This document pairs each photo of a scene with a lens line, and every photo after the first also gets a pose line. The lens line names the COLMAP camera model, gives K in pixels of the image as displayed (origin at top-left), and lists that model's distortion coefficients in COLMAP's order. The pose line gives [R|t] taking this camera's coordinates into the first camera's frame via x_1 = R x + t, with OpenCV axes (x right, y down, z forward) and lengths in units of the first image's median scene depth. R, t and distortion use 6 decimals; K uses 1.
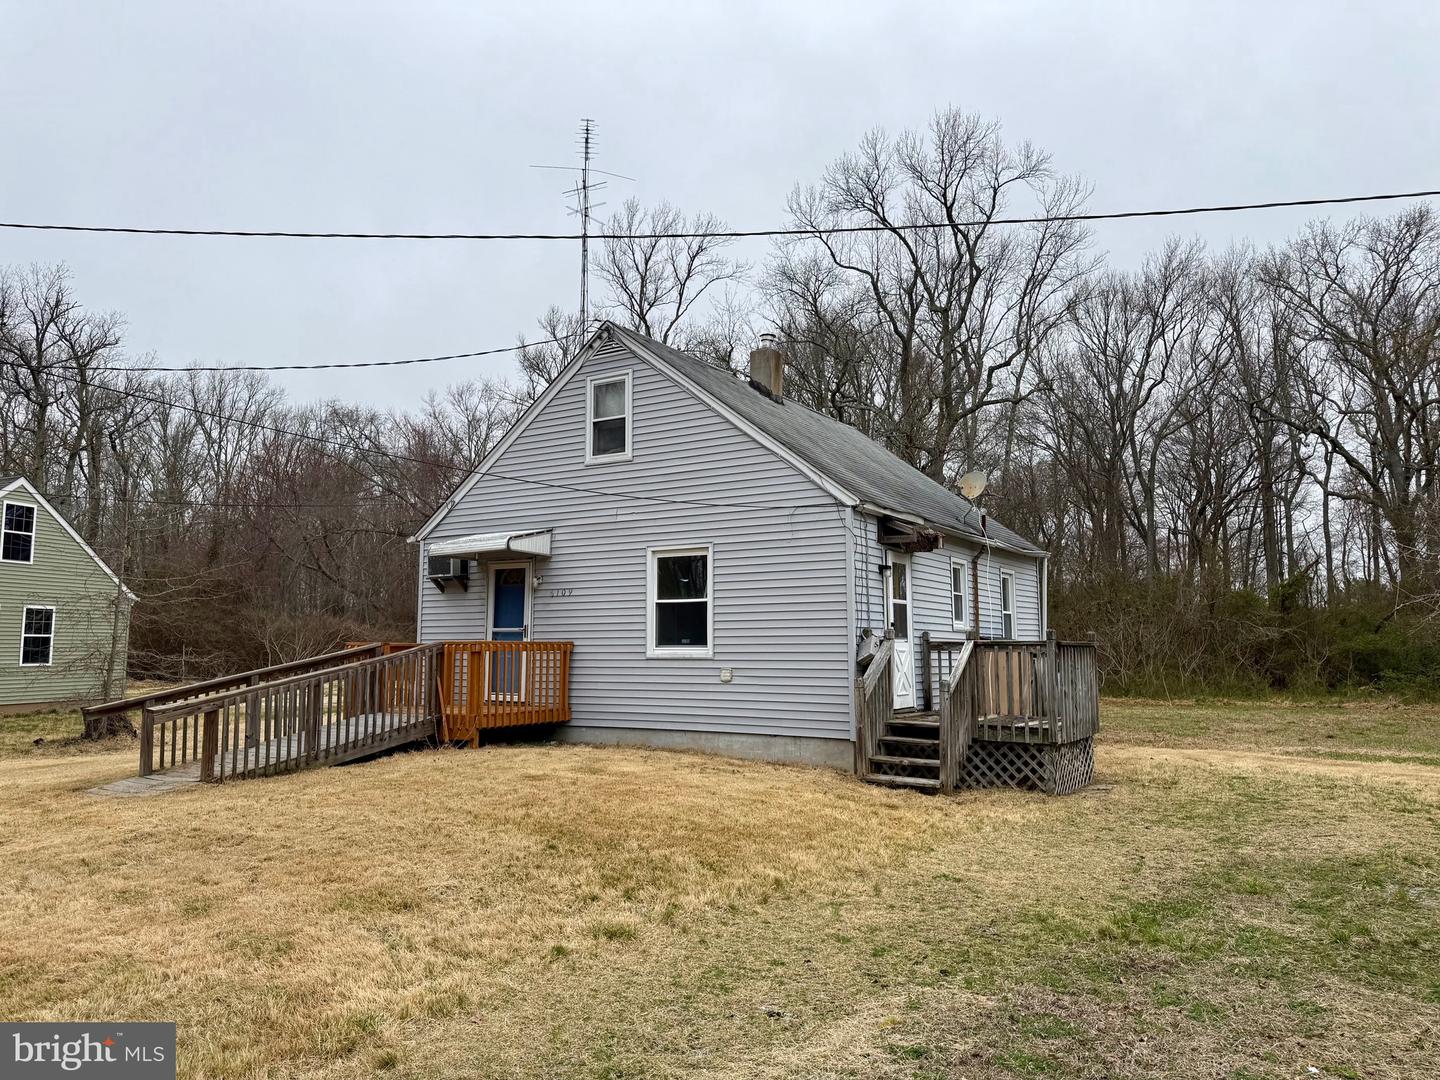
lens RADIAL K [[1014.1, 0, 718.7], [0, 1014.1, 520.4], [0, 0, 1]] dist [0.085314, -0.120046]
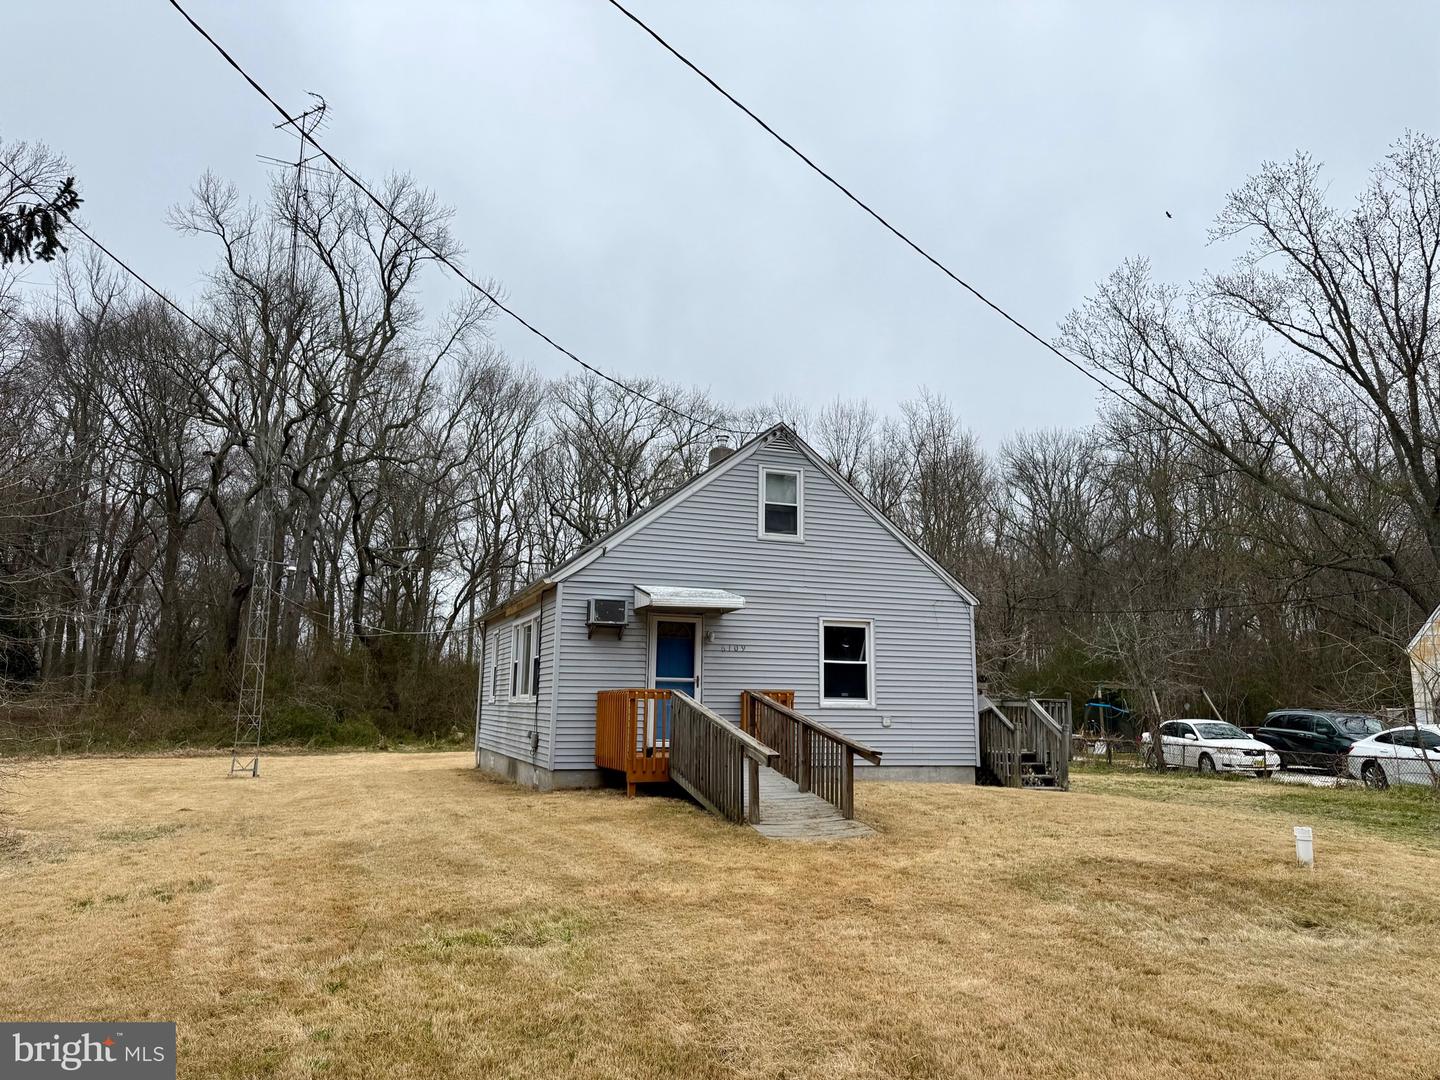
lens RADIAL K [[1014.1, 0, 718.7], [0, 1014.1, 520.4], [0, 0, 1]] dist [0.085314, -0.120046]
pose [[0.606486, 0.150230, 0.780772, -1.092011], [-0.111457, 0.988355, -0.103594, 0.050647], [-0.787243, -0.024194, 0.616168, 0.330959]]
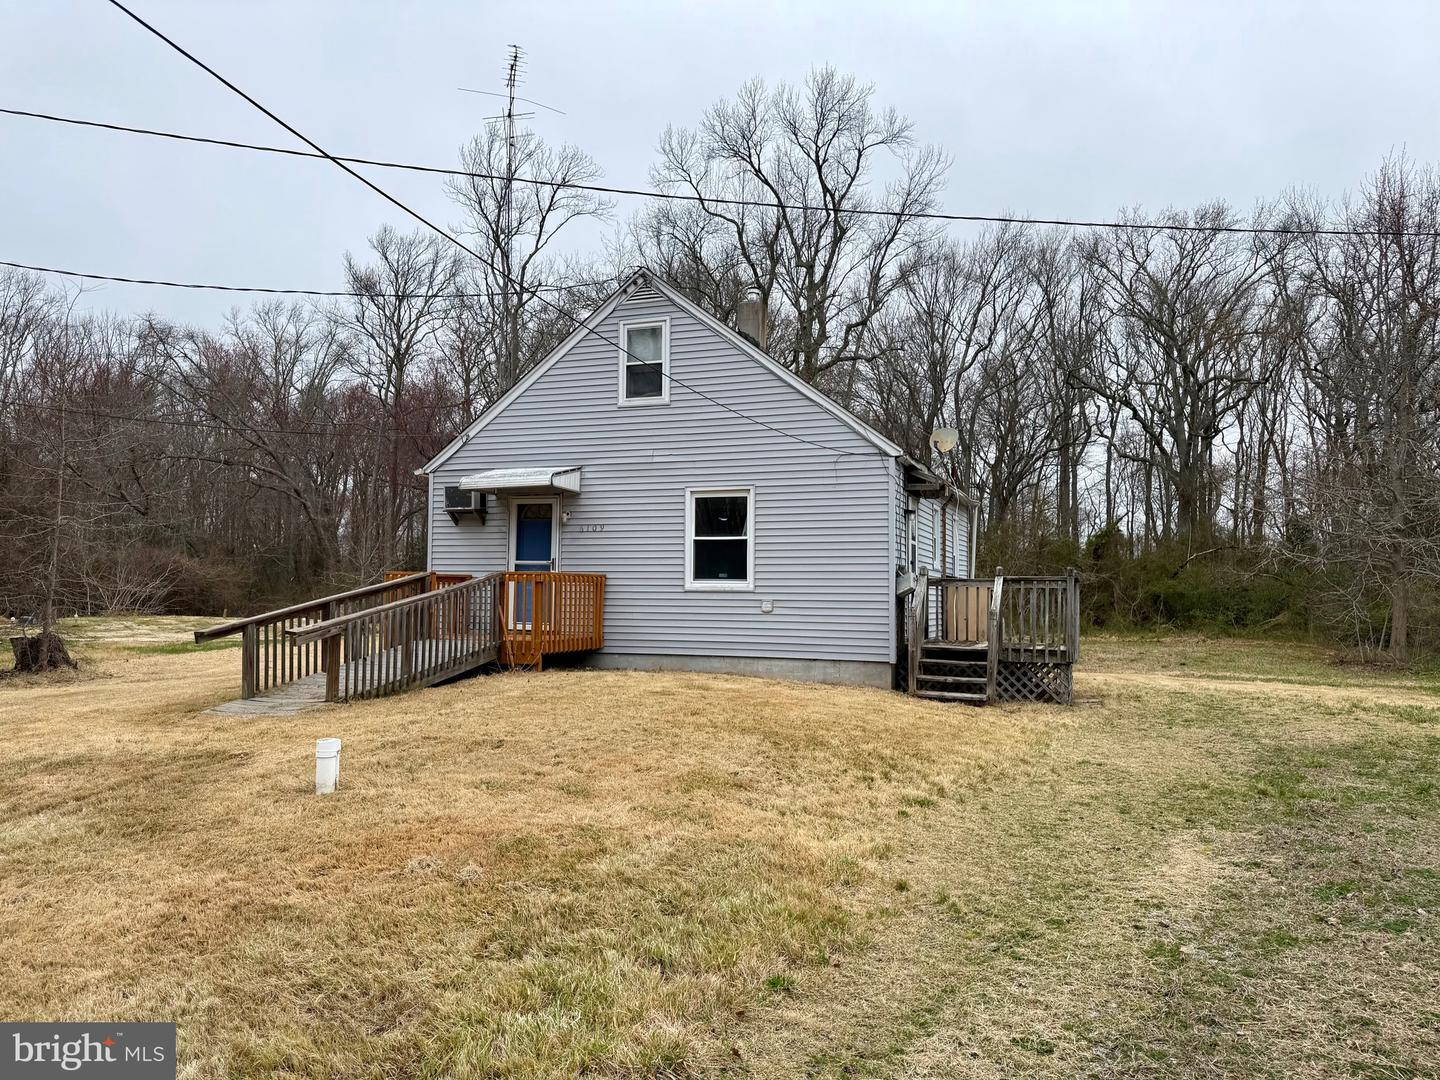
lens RADIAL K [[1011.5, 0, 720.0], [0, 1011.5, 540.0], [0, 0, 1]] dist [0.068879, -0.082916]
pose [[0.979493, 0.020345, 0.200449, -0.240412], [-0.035354, 0.996808, 0.071580, 0.003943], [-0.198353, -0.077199, 0.977086, -0.049032]]
